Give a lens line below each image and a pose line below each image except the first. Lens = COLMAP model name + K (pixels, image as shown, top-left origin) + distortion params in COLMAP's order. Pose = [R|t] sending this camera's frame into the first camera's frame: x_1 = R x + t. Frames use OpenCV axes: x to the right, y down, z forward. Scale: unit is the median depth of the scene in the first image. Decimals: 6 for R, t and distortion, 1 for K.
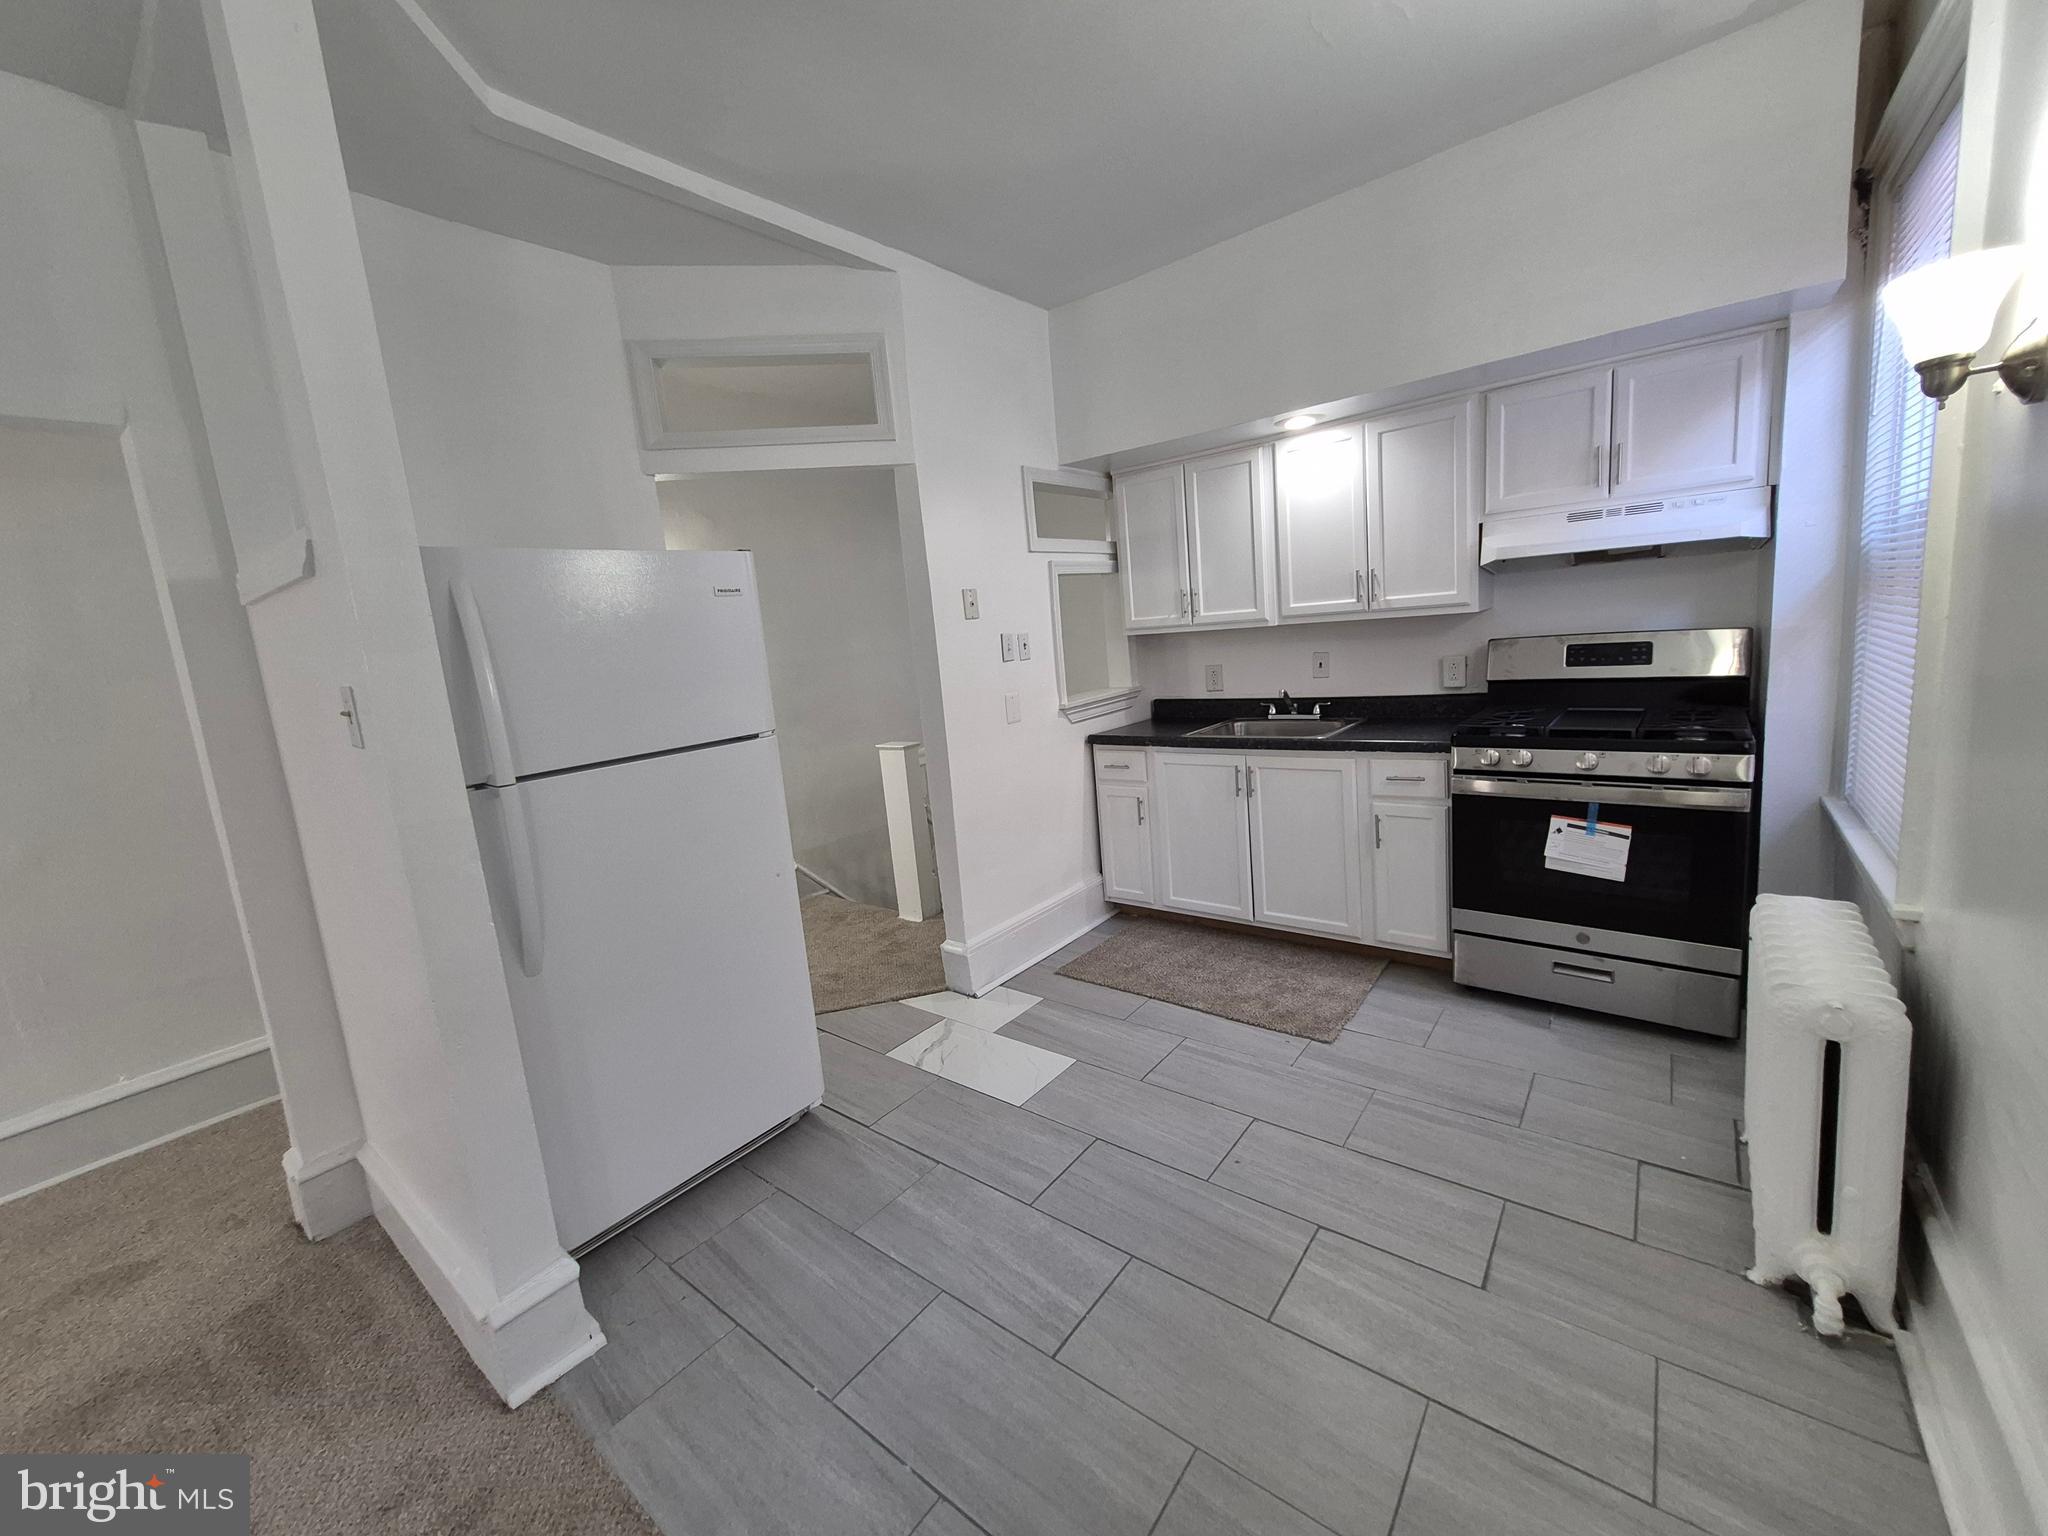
lens RADIAL K [[806.0, 0, 1029.4], [0, 806.0, 751.3], [0, 0, 1]] dist [0.005975, 0.000241]
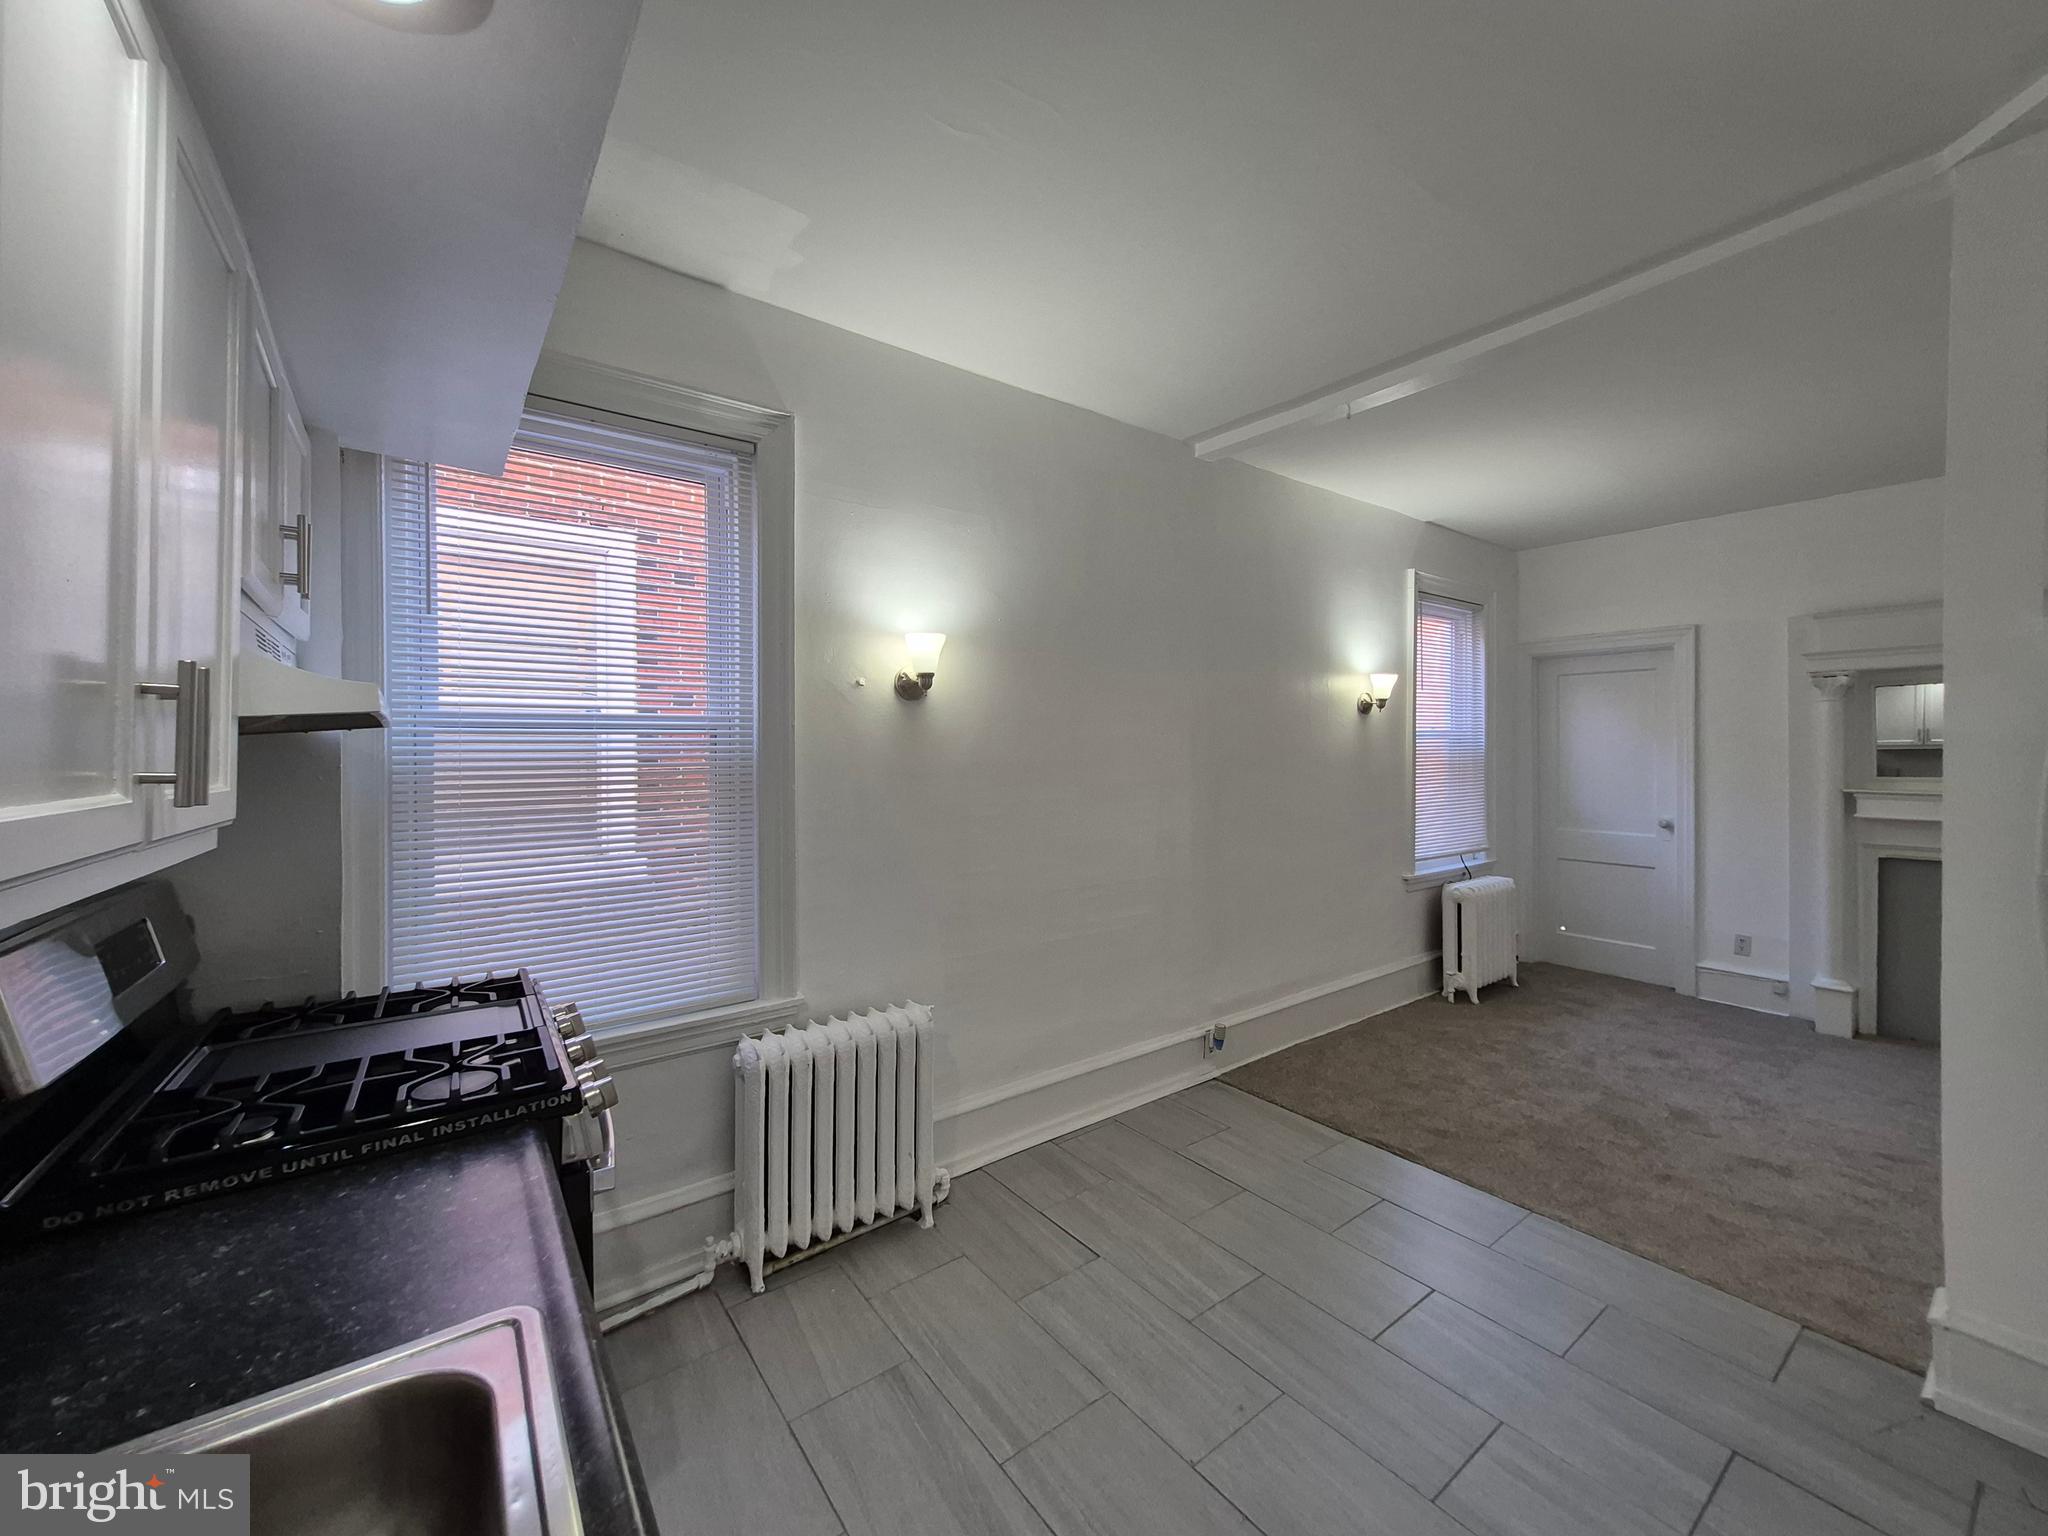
lens RADIAL K [[834.5, 0, 1015.5], [0, 834.5, 738.4], [0, 0, 1]] dist [-0.000815, -0.000024]
pose [[-0.961409, 0.088304, 0.260566, 0.145476], [0.122819, 0.985235, 0.119275, -0.232285], [-0.246187, 0.146674, -0.958060, 1.330007]]
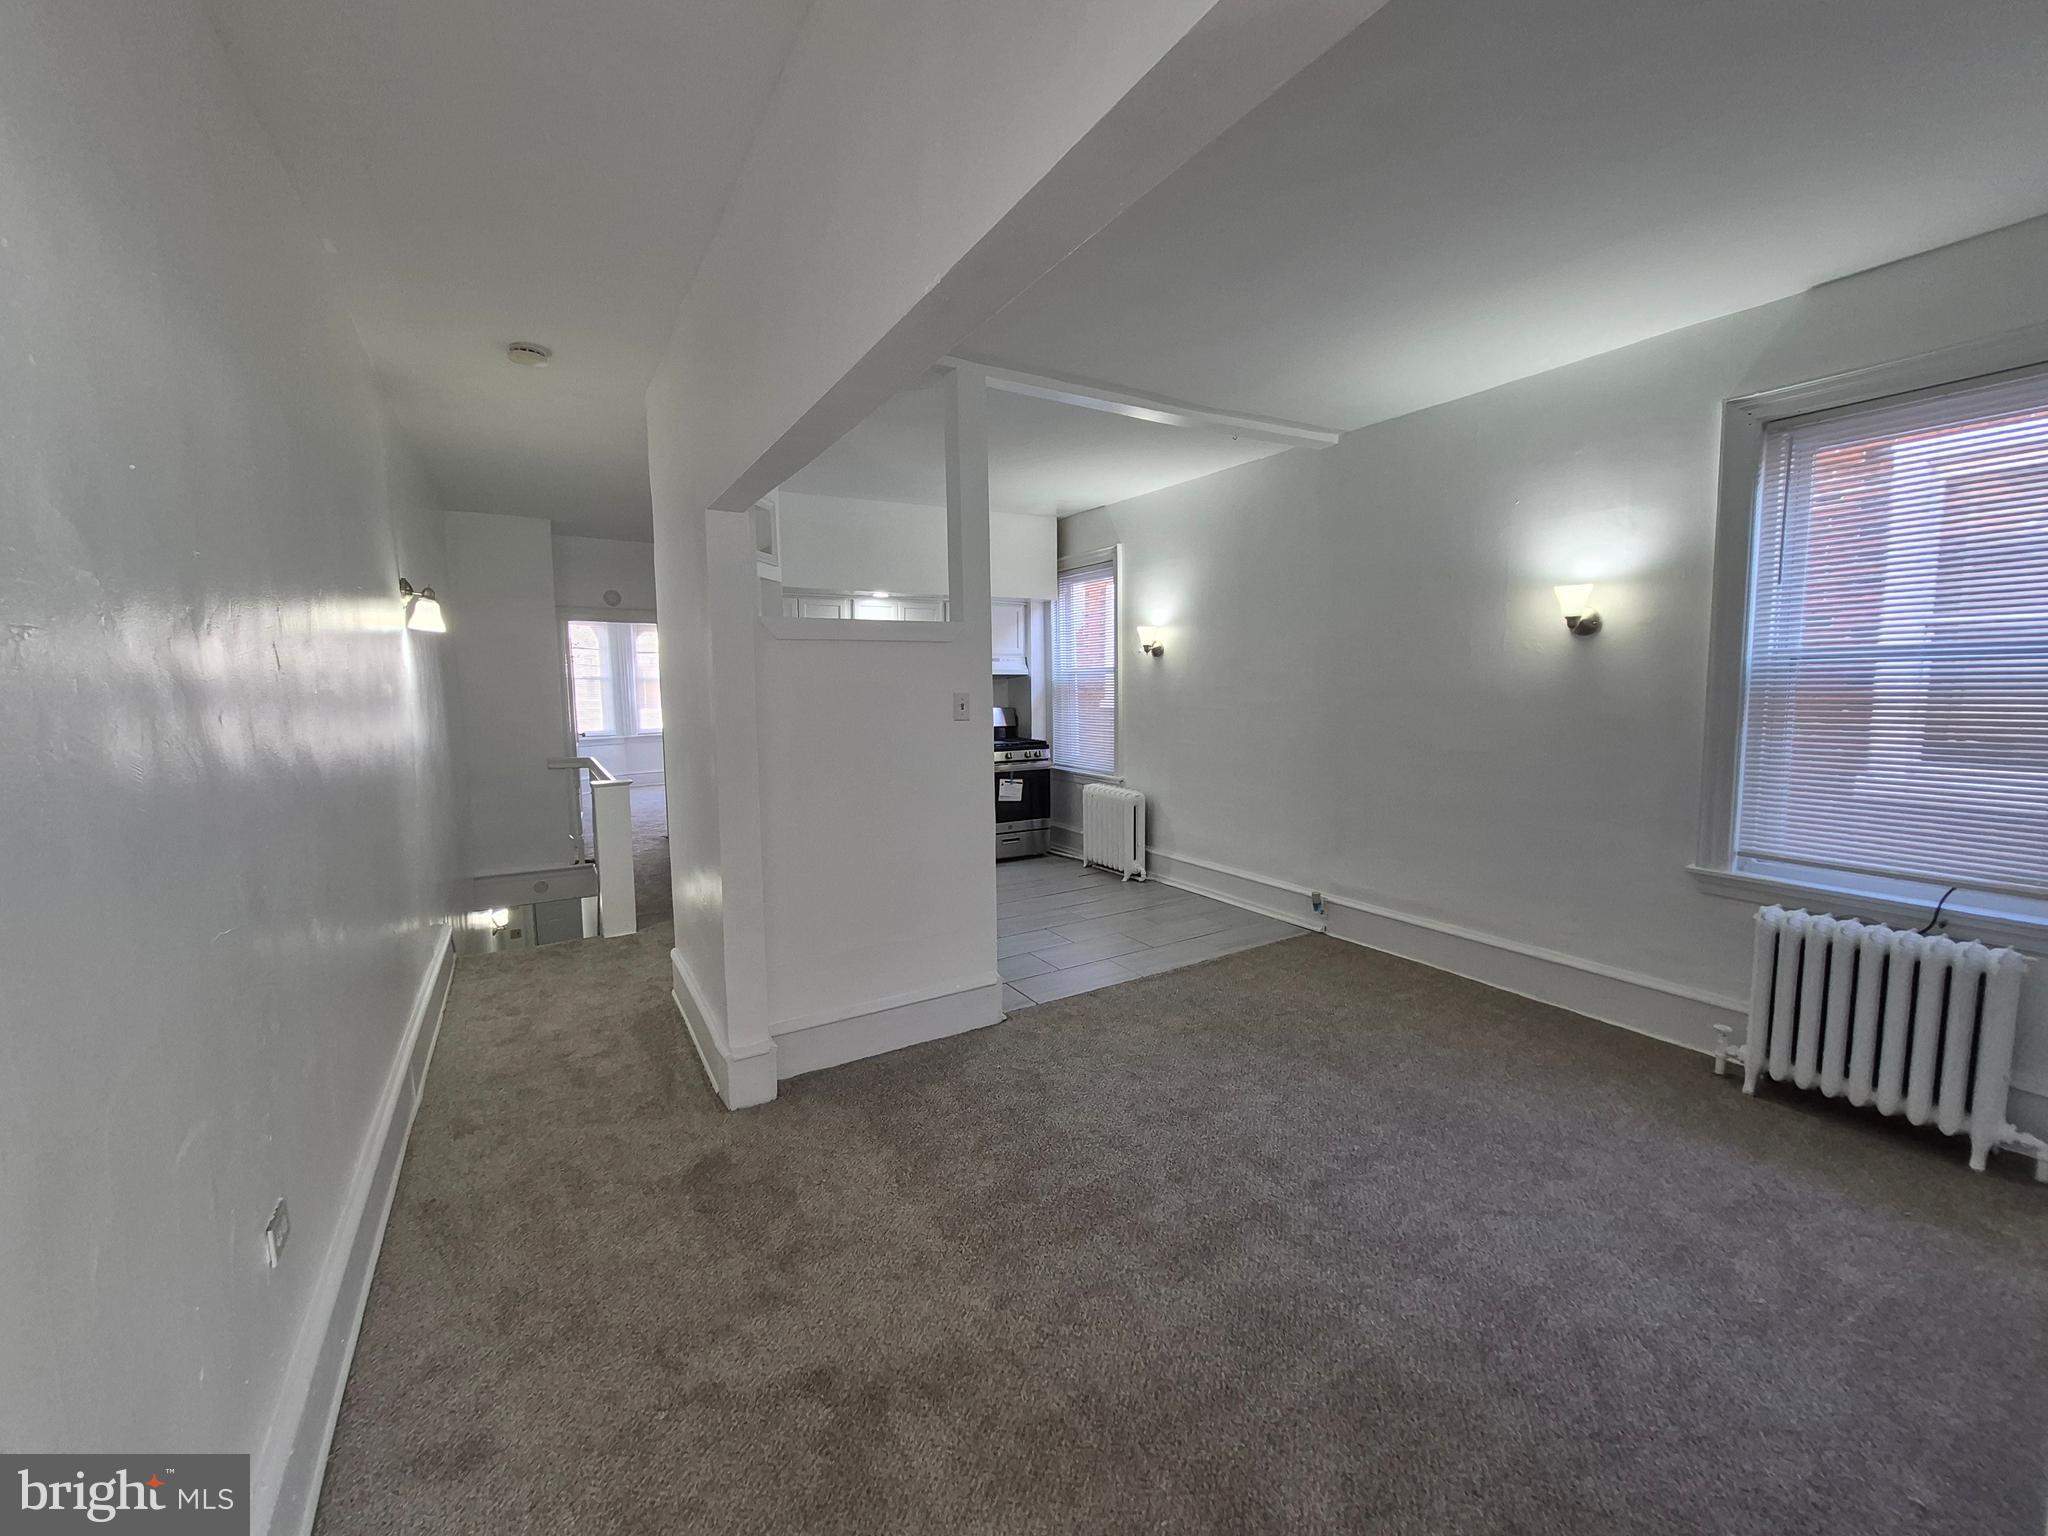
lens RADIAL K [[806.0, 0, 1027.7], [0, 806.0, 759.5], [0, 0, 1]] dist [0.005975, 0.000241]
pose [[0.347413, -0.013519, 0.937615, -1.497042], [0.123782, 0.991807, -0.031564, 0.100038], [-0.929506, 0.127026, 0.346240, 0.049110]]
